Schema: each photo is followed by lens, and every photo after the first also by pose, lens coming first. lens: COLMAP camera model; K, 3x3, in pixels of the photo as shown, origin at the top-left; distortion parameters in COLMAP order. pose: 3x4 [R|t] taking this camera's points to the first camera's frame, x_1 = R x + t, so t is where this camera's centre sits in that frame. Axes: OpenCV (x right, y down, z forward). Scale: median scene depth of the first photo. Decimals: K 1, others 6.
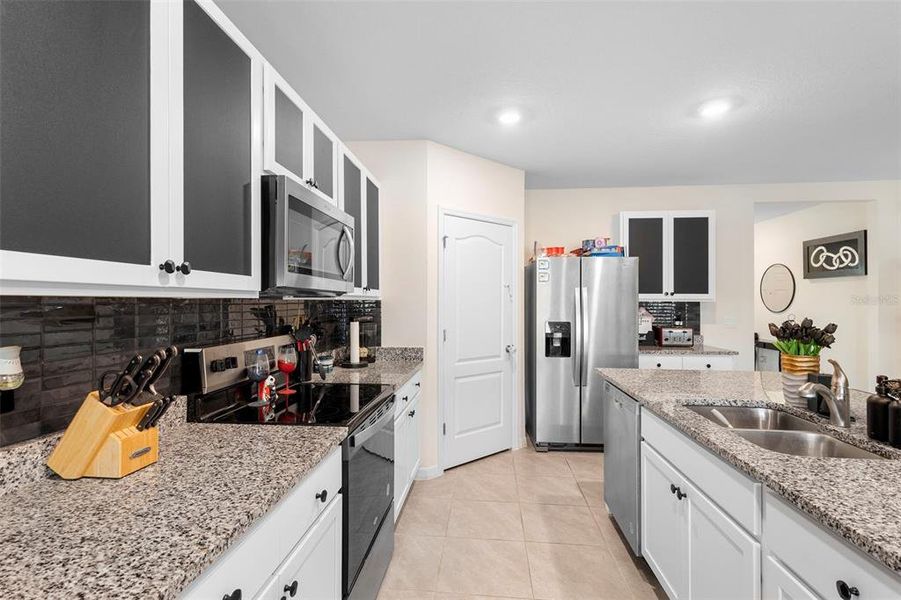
lens RADIAL K [[421.8, 0, 450.5], [0, 421.8, 300.0], [0, 0, 1]] dist [0.000420, -0.000230]
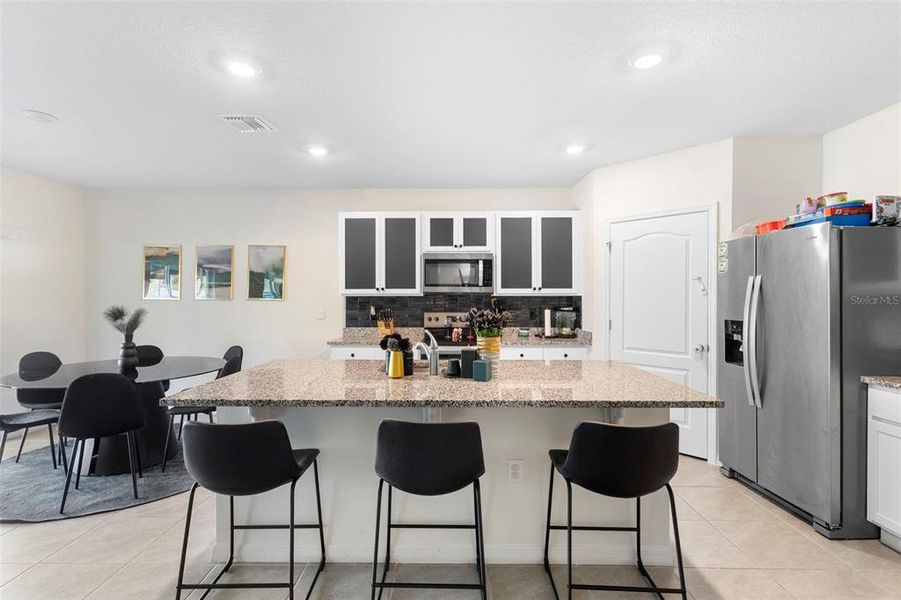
lens RADIAL K [[421.8, 0, 450.5], [0, 421.8, 300.0], [0, 0, 1]] dist [0.000420, -0.000230]
pose [[0.071432, 0.001872, -0.997444, 2.336615], [0.006775, 0.999974, 0.002362, 0.017520], [0.997422, -0.006927, 0.071418, 0.922811]]
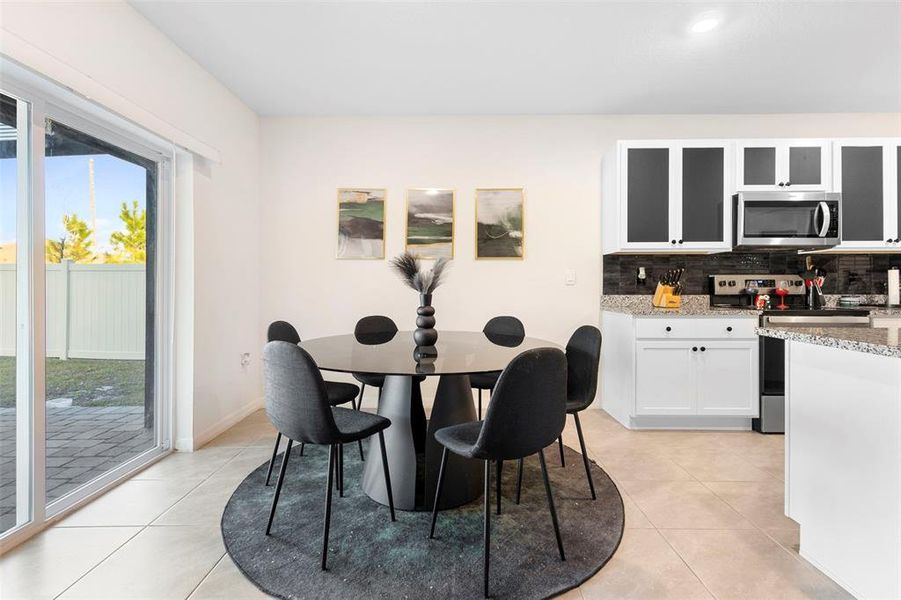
lens RADIAL K [[415.3, 0, 448.4], [0, 415.3, 284.7], [0, 0, 1]] dist [0.003281, 0.000518]
pose [[0.074195, -0.005178, -0.997230, 1.508148], [0.006241, 0.999969, -0.004728, 0.161204], [0.997224, -0.005873, 0.074225, -0.601057]]
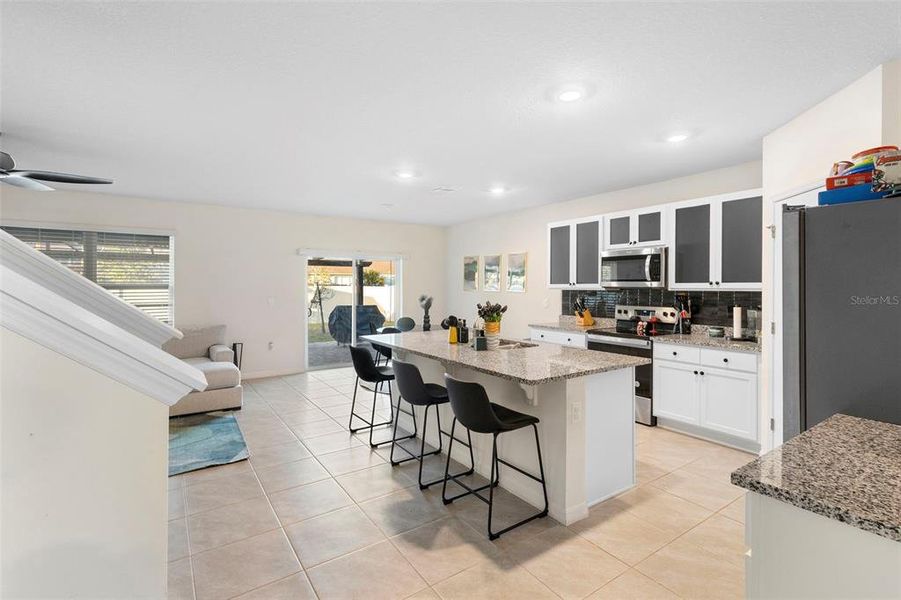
lens RADIAL K [[421.8, 0, 450.5], [0, 421.8, 300.0], [0, 0, 1]] dist [0.000420, -0.000230]
pose [[-0.768652, 0.009875, -0.639591, 2.392252], [-0.004782, 0.999764, 0.021182, 0.009017], [0.639649, 0.019340, -0.768424, 2.576908]]
